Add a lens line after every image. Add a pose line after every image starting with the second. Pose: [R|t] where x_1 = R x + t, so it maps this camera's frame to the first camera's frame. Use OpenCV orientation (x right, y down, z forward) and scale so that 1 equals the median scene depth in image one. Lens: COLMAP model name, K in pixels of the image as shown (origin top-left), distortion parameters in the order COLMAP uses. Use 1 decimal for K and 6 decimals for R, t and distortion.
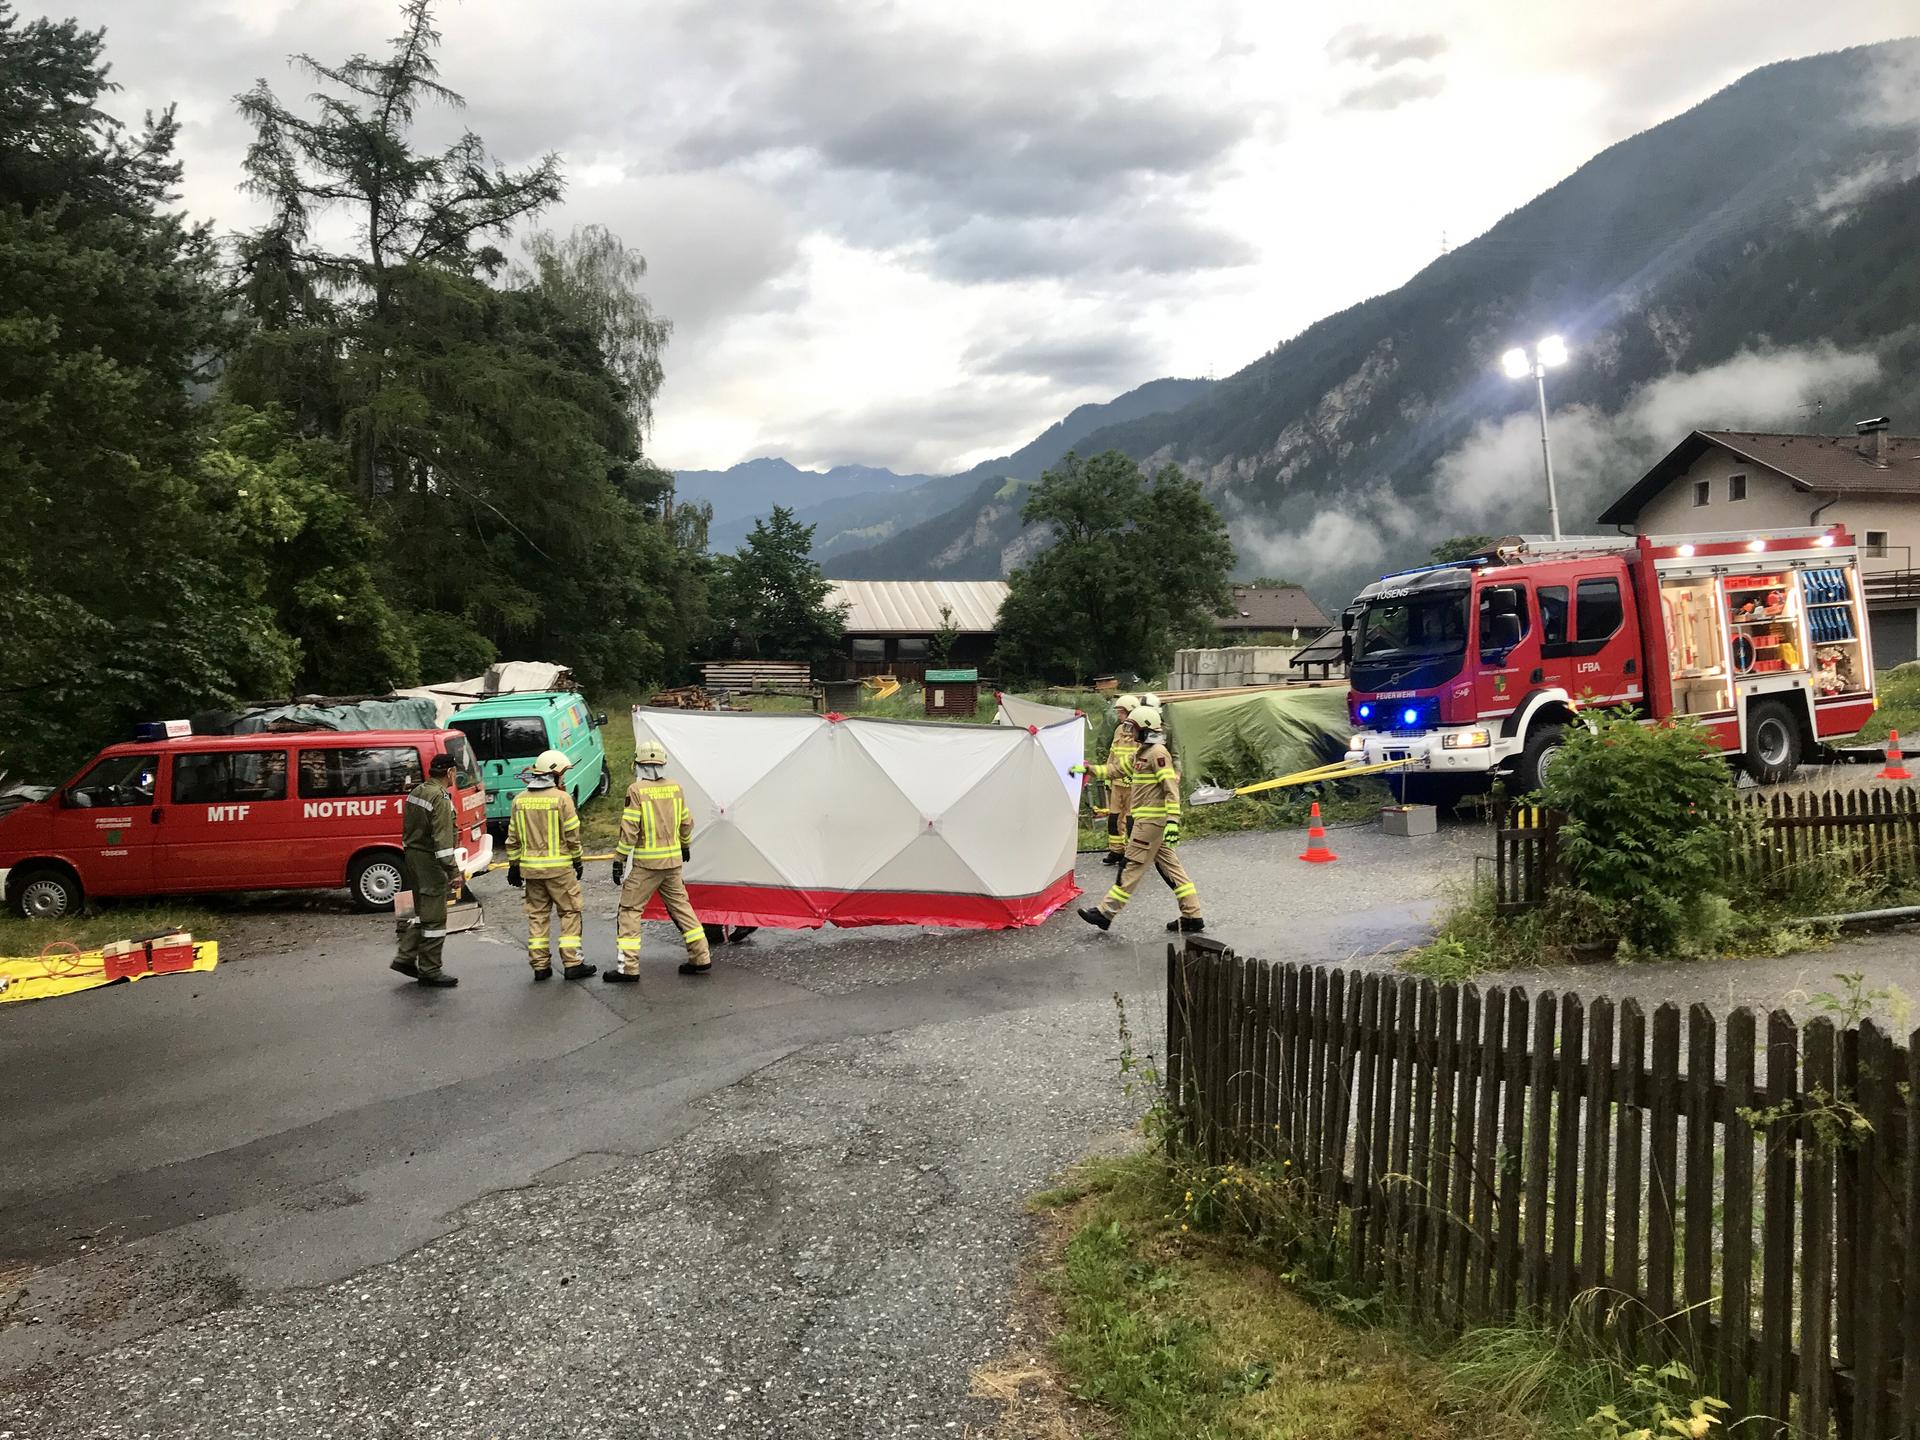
lens RADIAL K [[1595.7, 0, 958.9], [0, 1595.7, 695.0], [0, 0, 1]] dist [0.011894, 0.002259]
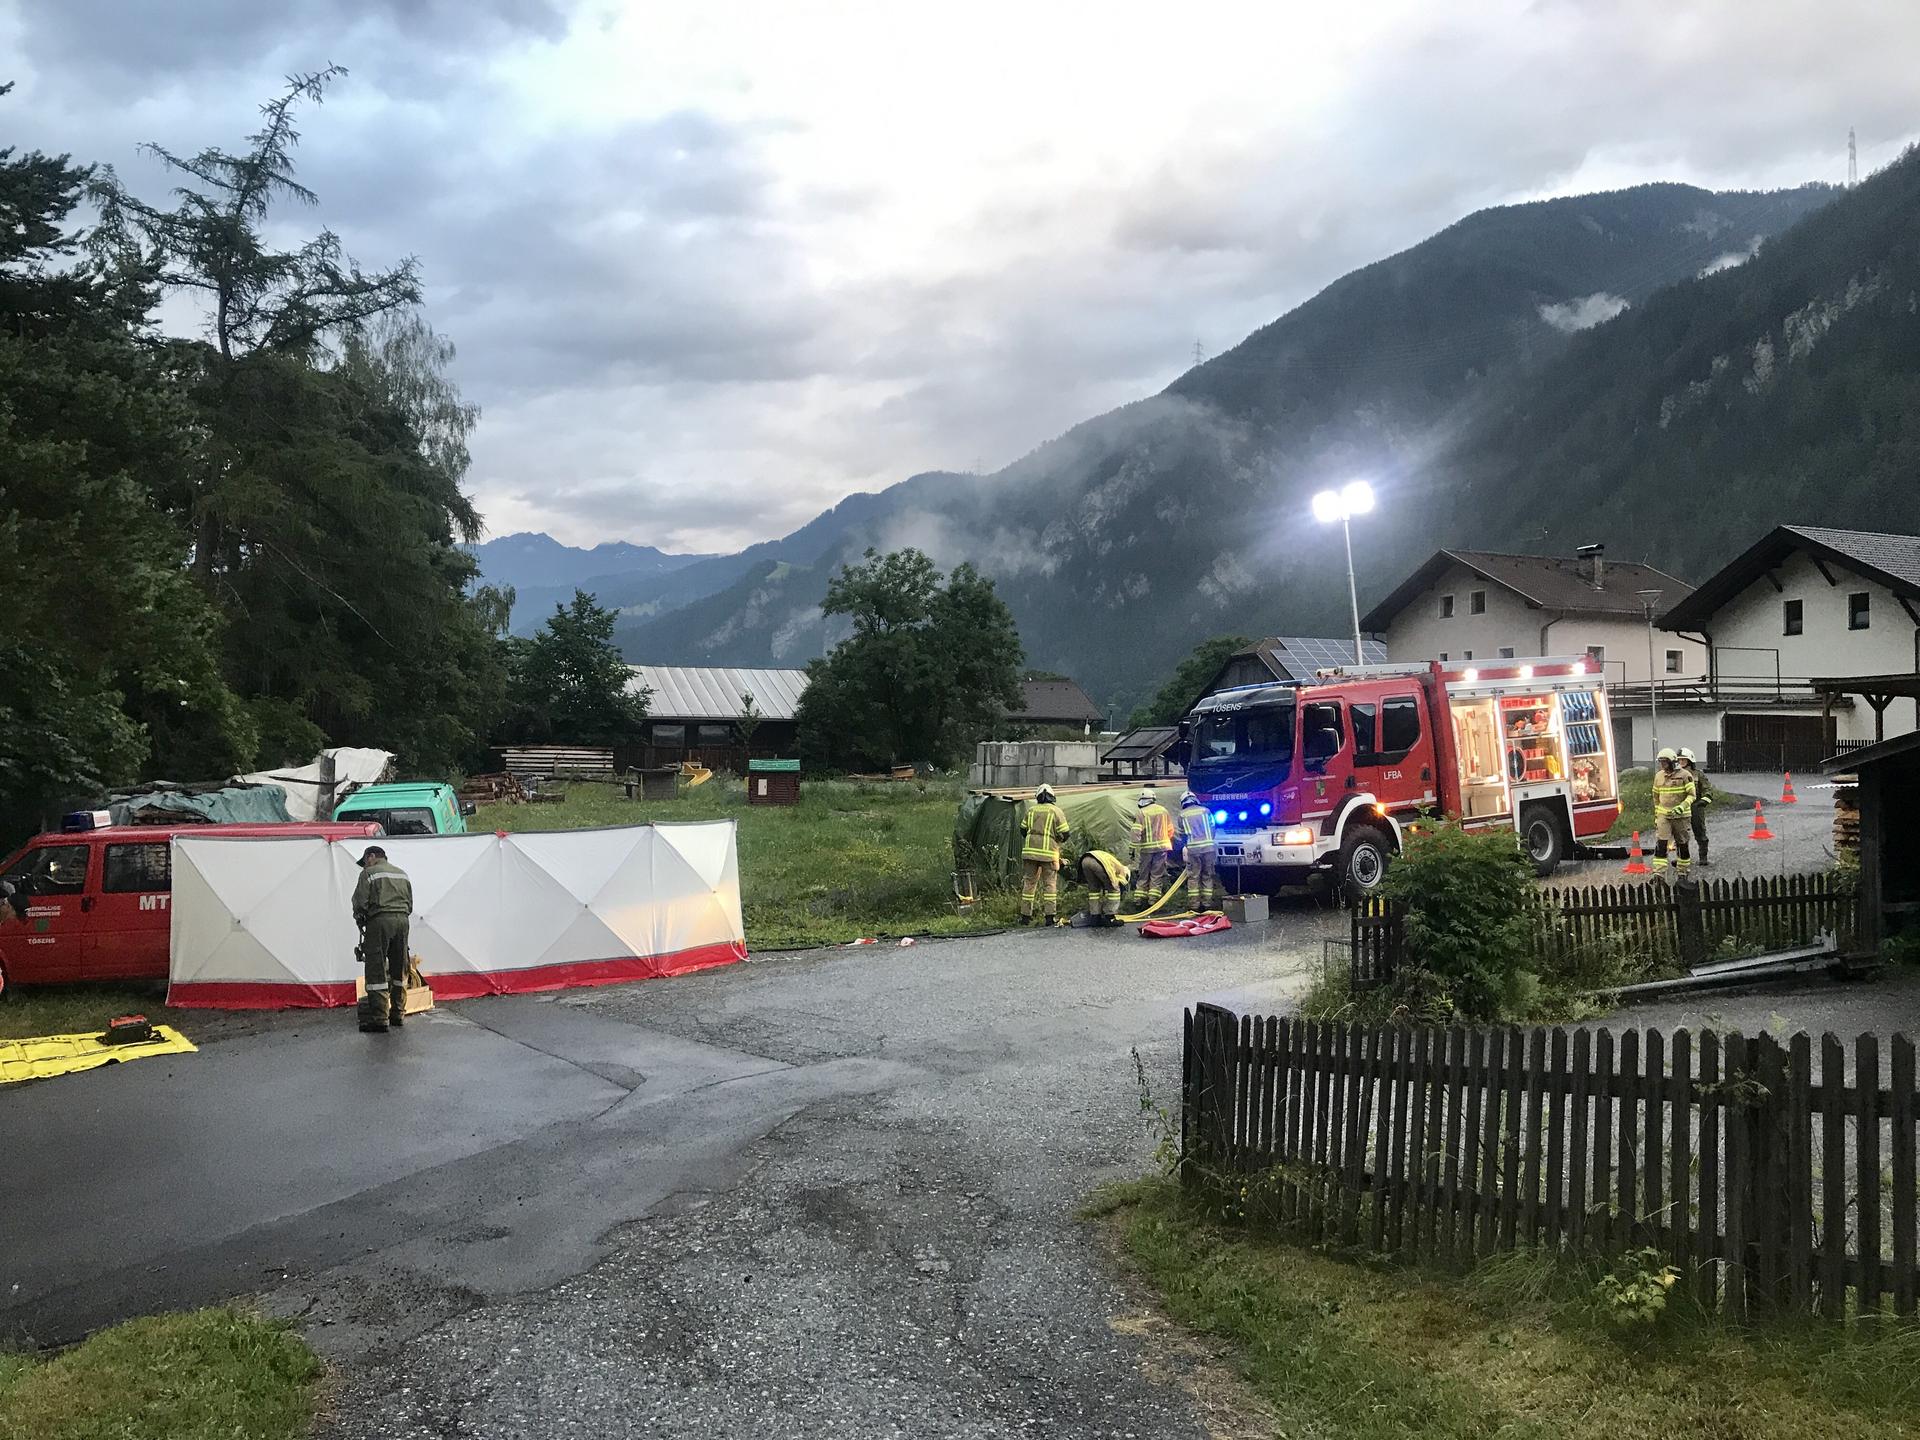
lens RADIAL K [[1592.5, 0, 962.2], [0, 1592.5, 682.1], [0, 0, 1]] dist [0.011110, 0.004365]
pose [[0.988882, 0.021709, 0.147106, -0.078094], [-0.012683, 0.997994, -0.062018, -0.008360], [-0.148157, 0.059462, 0.987175, -0.085963]]
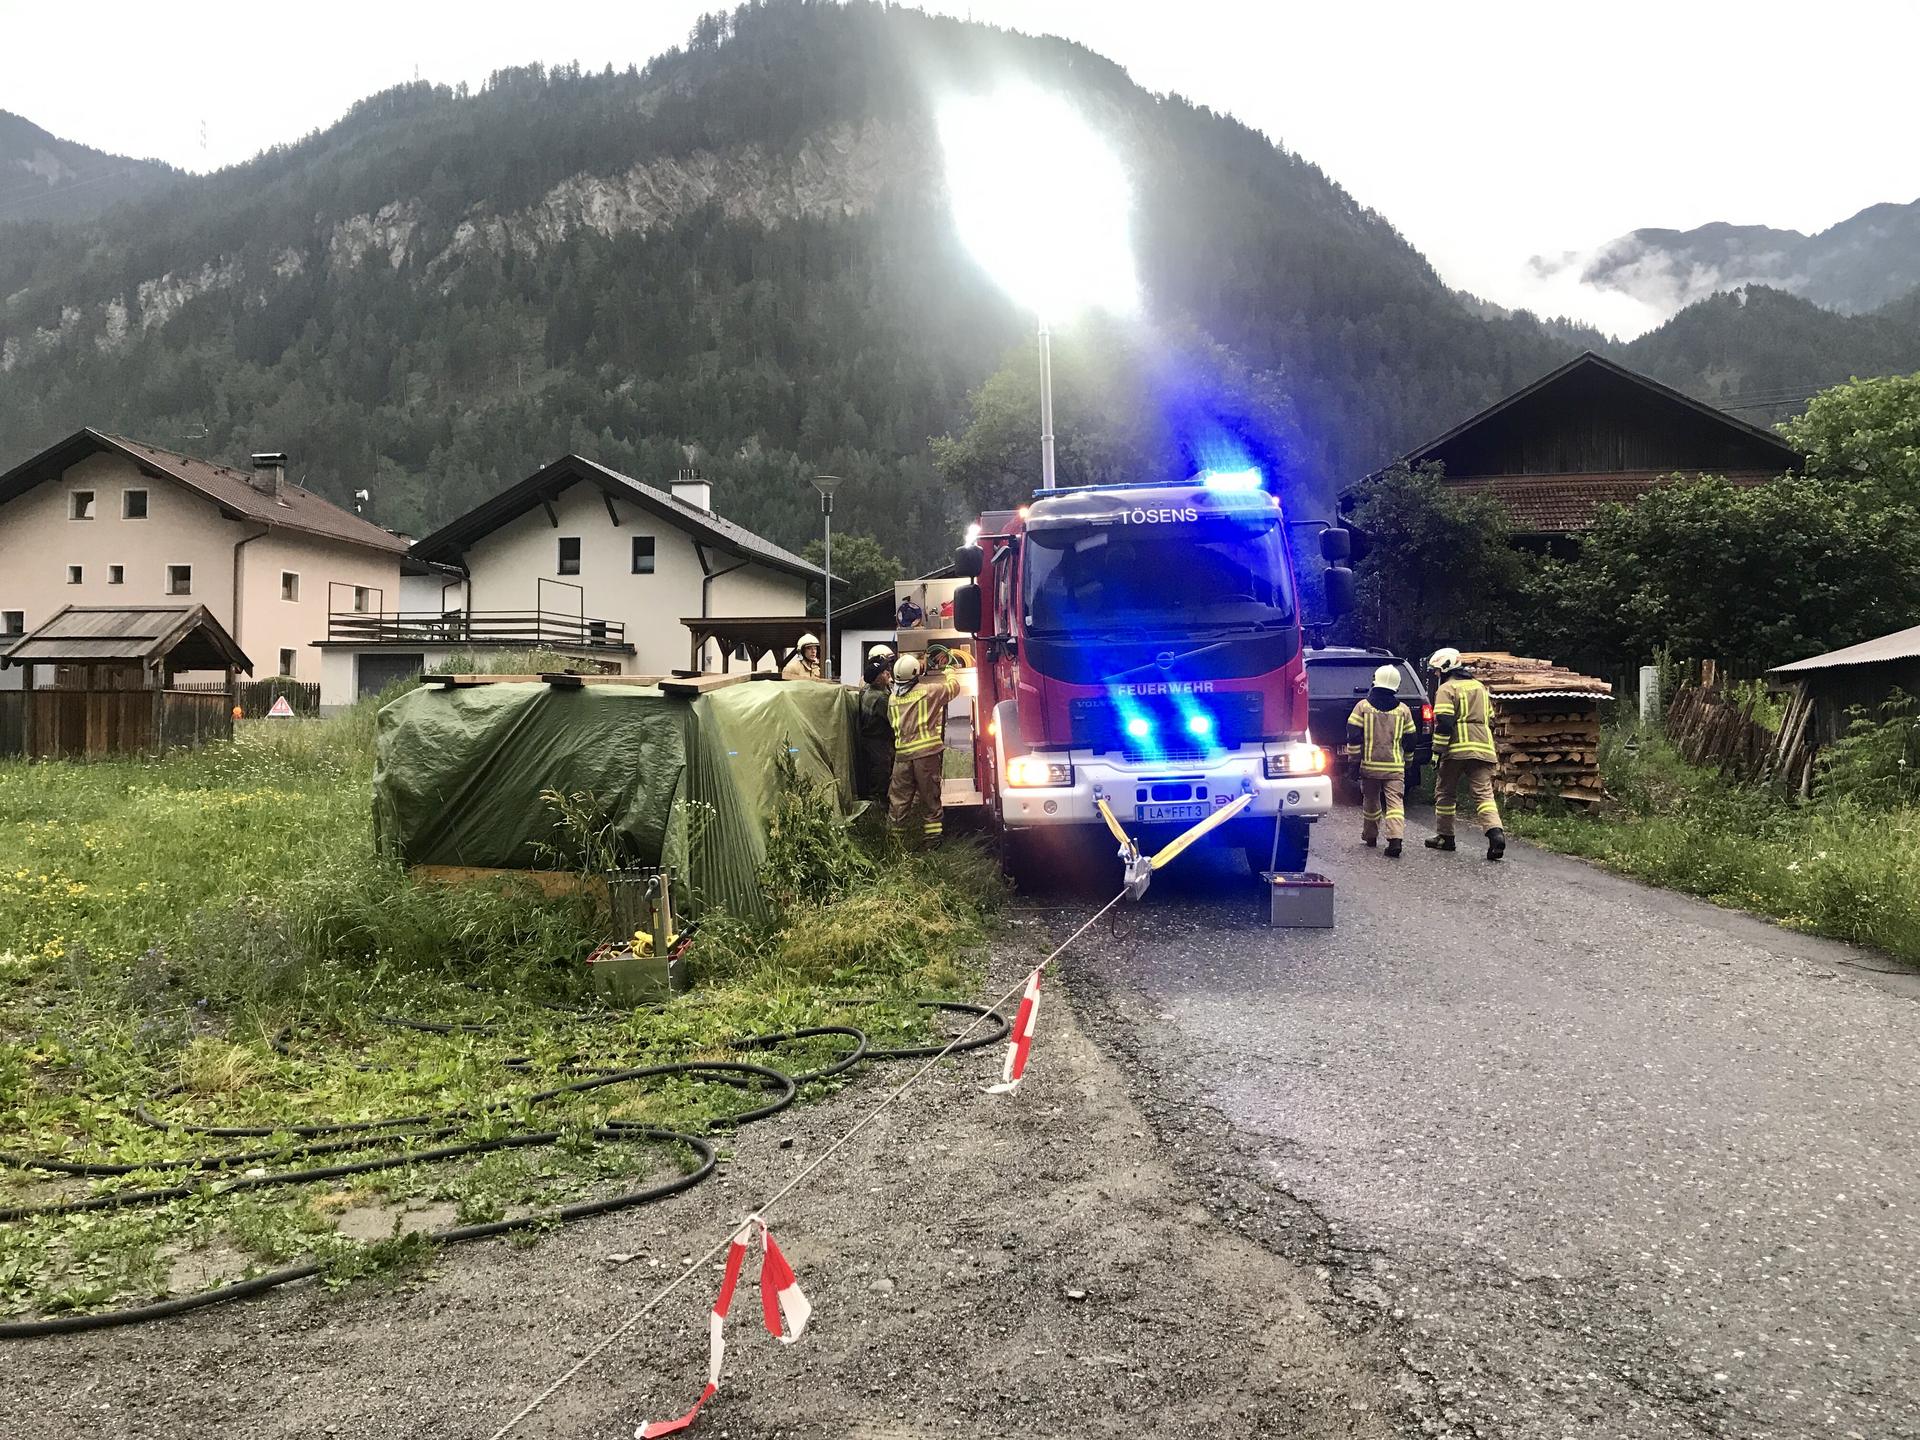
lens RADIAL K [[1571.6, 0, 960.0], [0, 1571.6, 720.0], [0, 0, 1]] dist [-0.002160, 0.015372]
pose [[0.430831, 0.030330, 0.901923, -0.257417], [-0.007346, 0.999520, -0.030103, 0.026530], [-0.902403, 0.006344, 0.430847, 0.790084]]
